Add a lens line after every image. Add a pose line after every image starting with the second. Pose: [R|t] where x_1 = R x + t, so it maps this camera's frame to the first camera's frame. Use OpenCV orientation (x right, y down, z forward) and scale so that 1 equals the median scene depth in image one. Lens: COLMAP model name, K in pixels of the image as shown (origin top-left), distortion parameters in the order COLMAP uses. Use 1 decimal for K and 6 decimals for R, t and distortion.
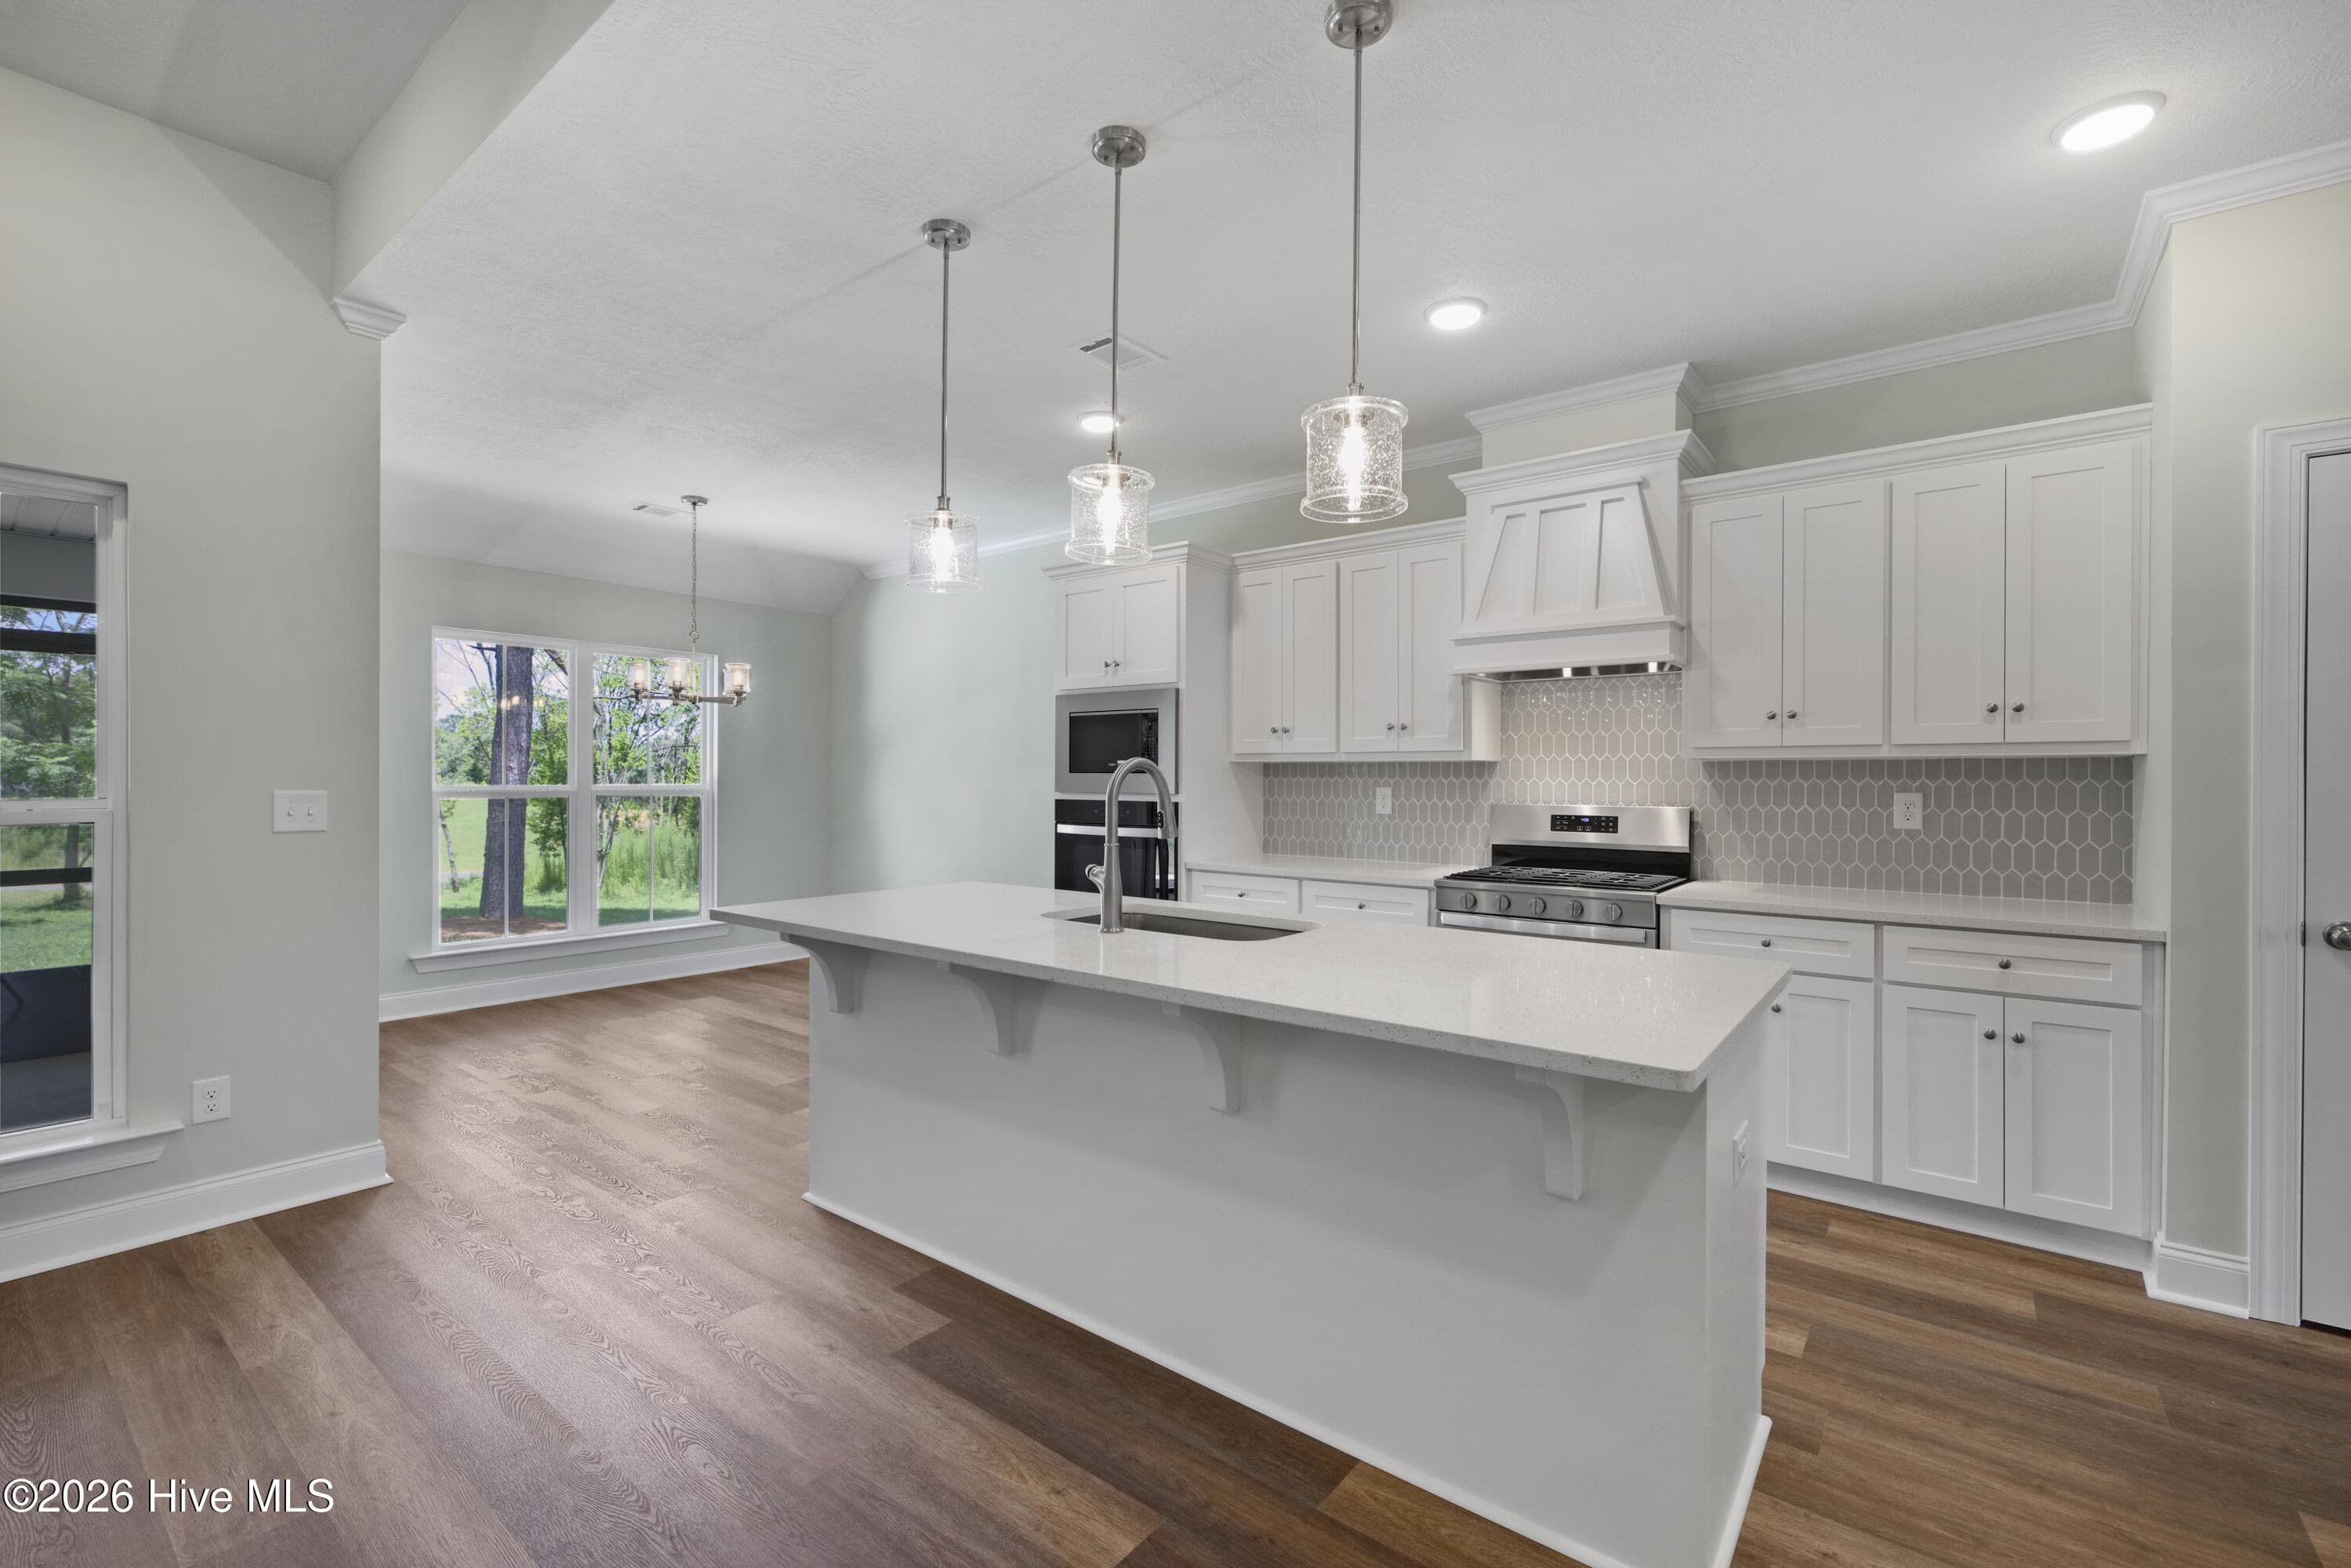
lens RADIAL K [[1015.6, 0, 1173.1], [0, 1015.6, 781.9], [0, 0, 1]] dist [-0.000511, 0.000219]
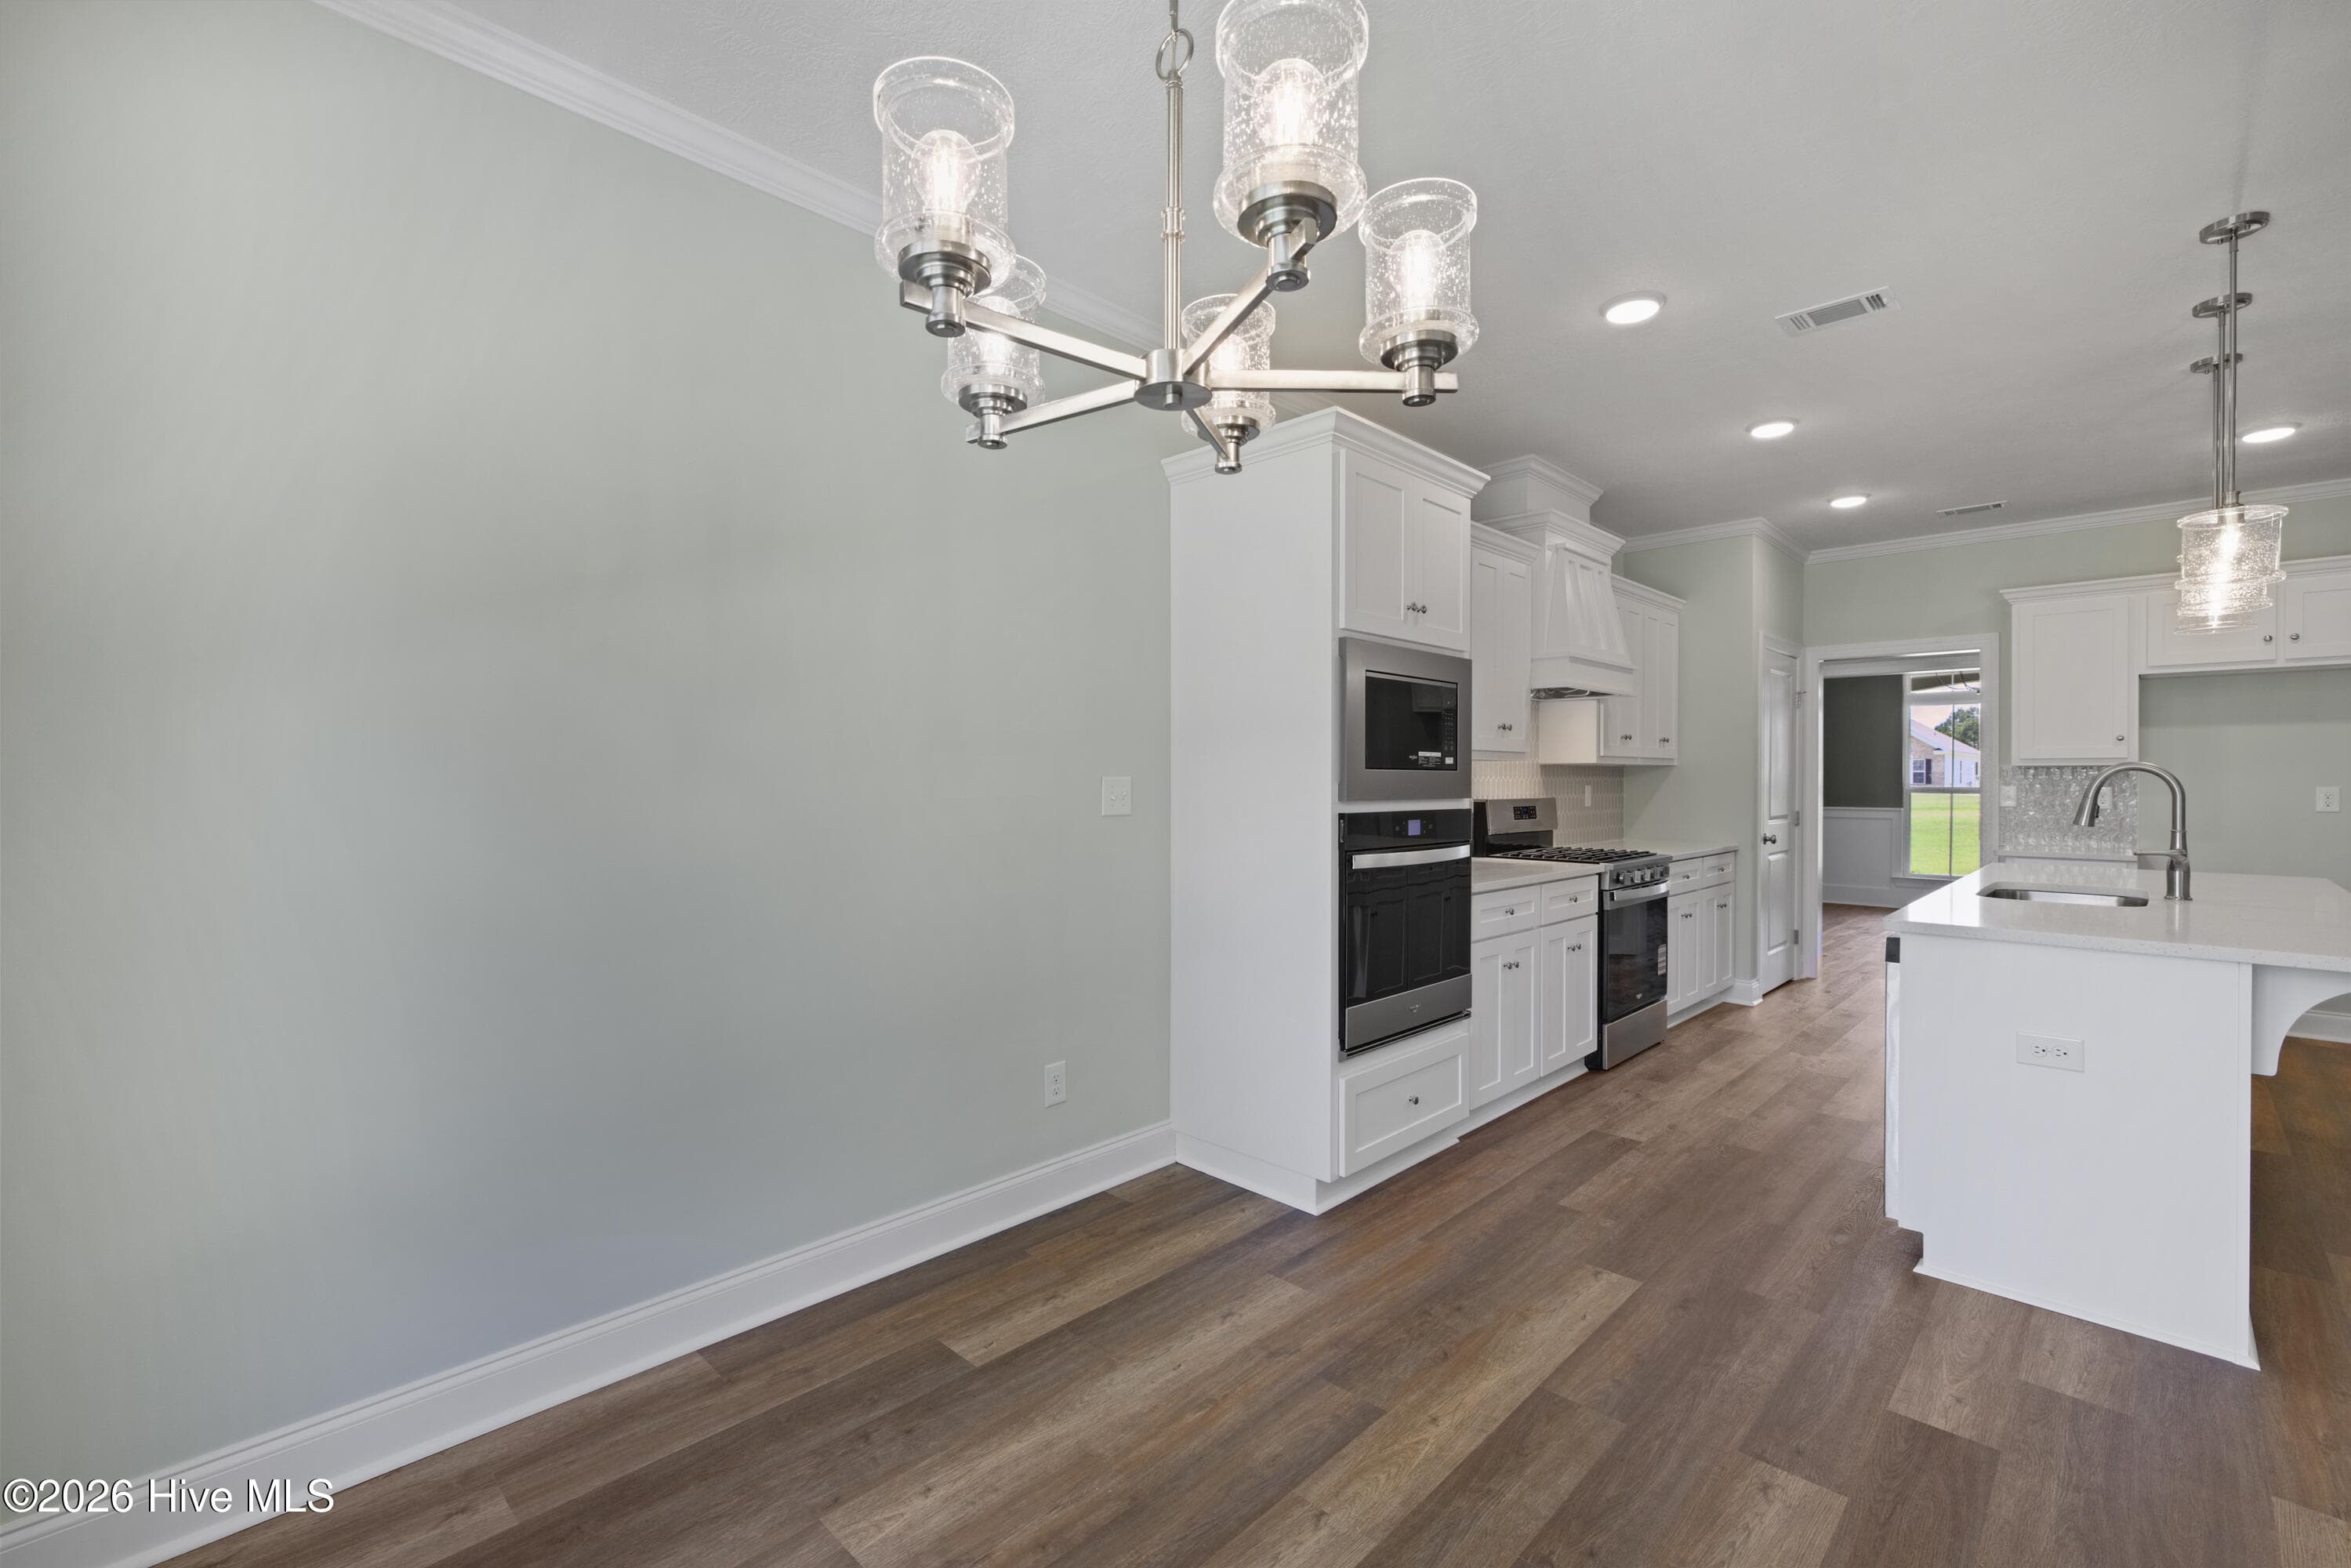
lens RADIAL K [[1015.6, 0, 1171.8], [0, 1015.6, 779.4], [0, 0, 1]] dist [-0.000511, 0.000219]
pose [[0.110817, -0.001415, 0.993840, -0.727294], [0.002810, 0.999995, 0.001110, -0.003570], [-0.993837, 0.002670, 0.110820, 1.055904]]
